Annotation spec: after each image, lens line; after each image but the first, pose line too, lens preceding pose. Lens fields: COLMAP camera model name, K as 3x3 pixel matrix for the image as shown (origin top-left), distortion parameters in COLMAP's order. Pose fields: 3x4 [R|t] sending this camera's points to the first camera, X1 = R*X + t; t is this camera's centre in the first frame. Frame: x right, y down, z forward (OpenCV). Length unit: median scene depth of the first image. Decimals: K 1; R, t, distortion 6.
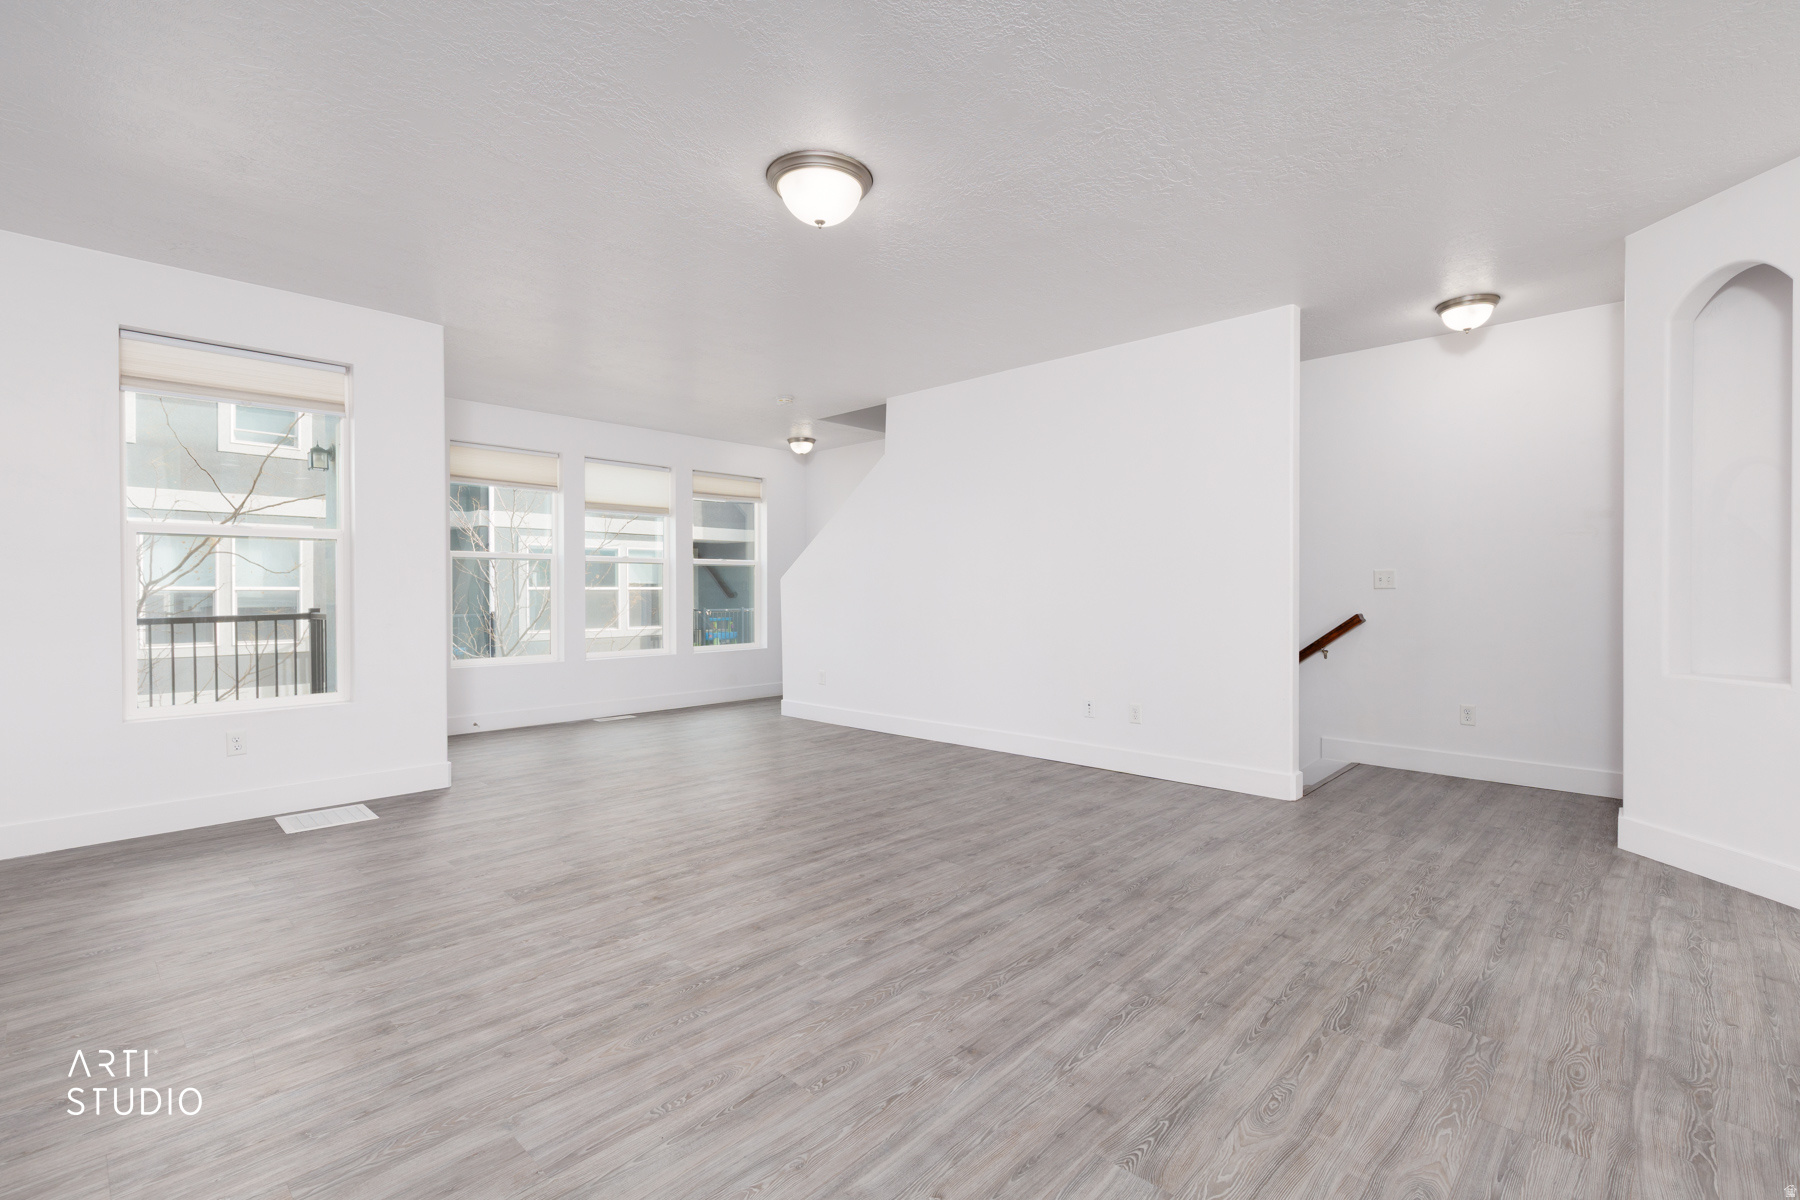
lens RADIAL K [[813.9, 0, 895.8], [0, 813.9, 589.4], [0, 0, 1]] dist [0.005156, -0.001185]
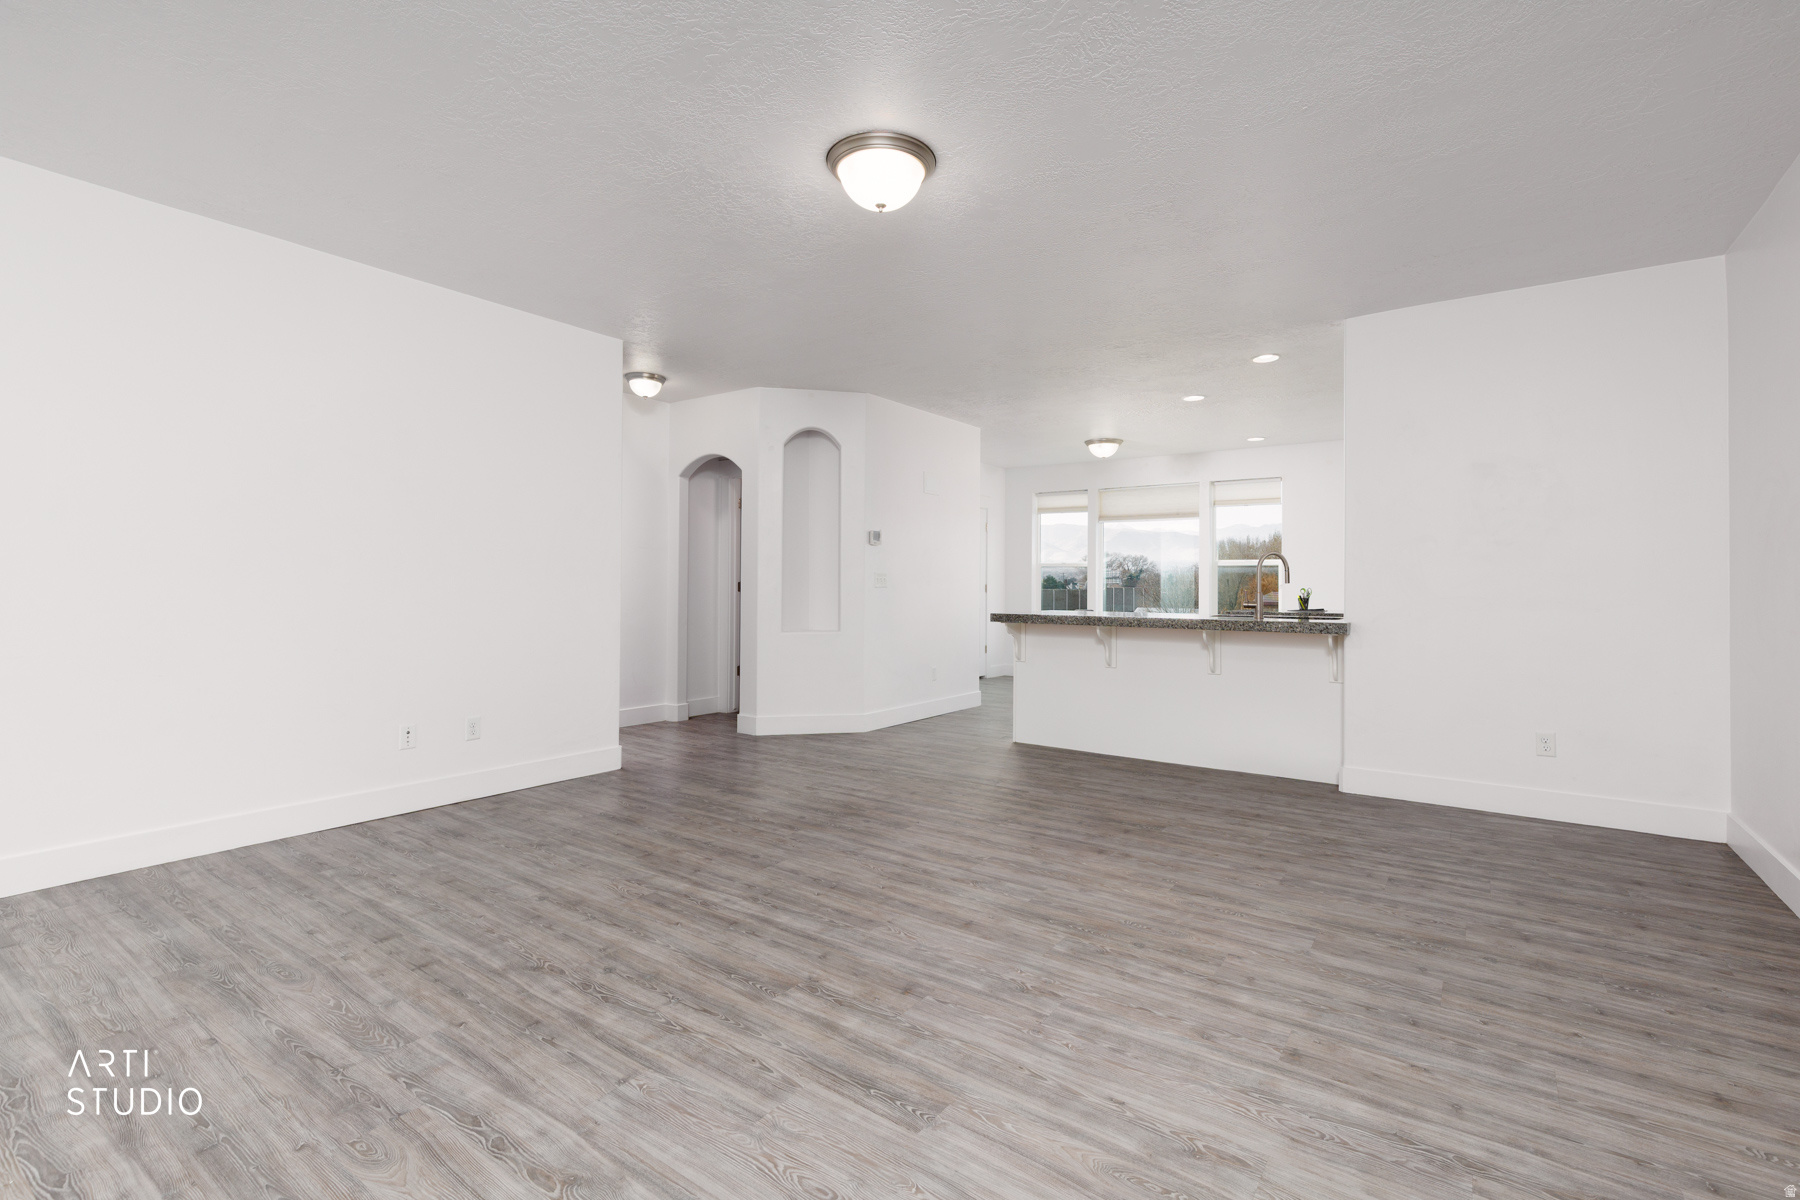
lens RADIAL K [[813.9, 0, 911.8], [0, 813.9, 597.8], [0, 0, 1]] dist [0.005156, -0.001185]
pose [[-0.155300, -0.011578, 0.987800, -1.064417], [-0.006168, 0.999923, 0.010751, 0.001555], [-0.987848, -0.004423, -0.155359, 1.136440]]
